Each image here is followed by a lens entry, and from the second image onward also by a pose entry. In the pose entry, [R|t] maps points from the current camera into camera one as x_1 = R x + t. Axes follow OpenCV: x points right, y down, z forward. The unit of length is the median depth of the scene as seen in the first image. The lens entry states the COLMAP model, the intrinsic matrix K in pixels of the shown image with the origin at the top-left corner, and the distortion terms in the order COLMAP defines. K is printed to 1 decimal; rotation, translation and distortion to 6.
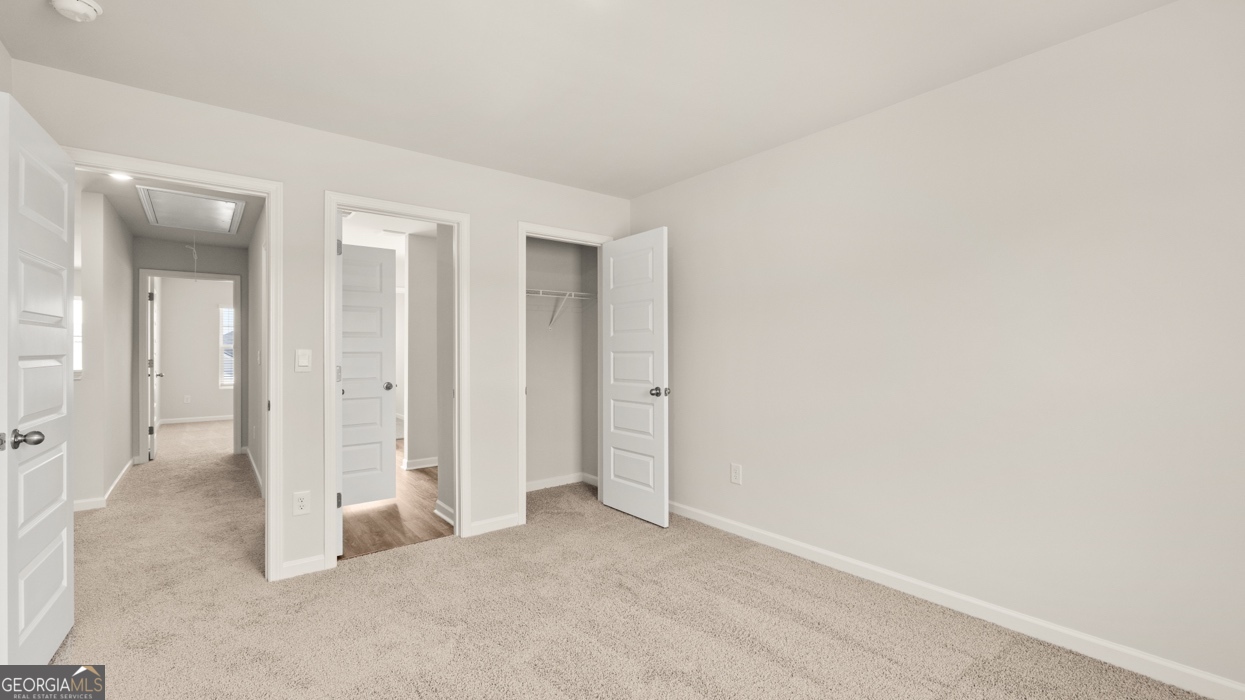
lens RADIAL K [[512.3, 0, 620.1], [0, 512.3, 352.6], [0, 0, 1]] dist [0.015829, -0.000222]
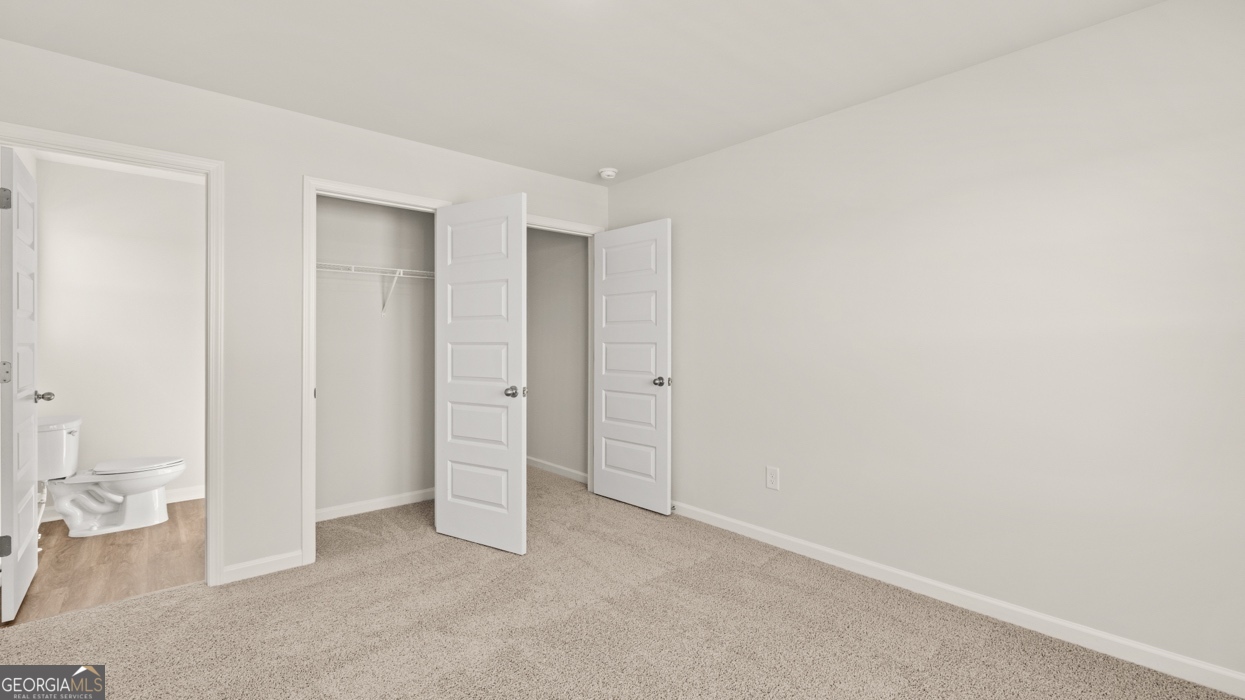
lens RADIAL K [[512.3, 0, 629.0], [0, 512.3, 346.4], [0, 0, 1]] dist [0.015829, -0.000222]
pose [[0.999334, 0.000177, 0.036496, 0.233175], [-0.000432, 0.999976, 0.006972, -0.001730], [-0.036494, -0.006983, 0.999309, 0.174844]]
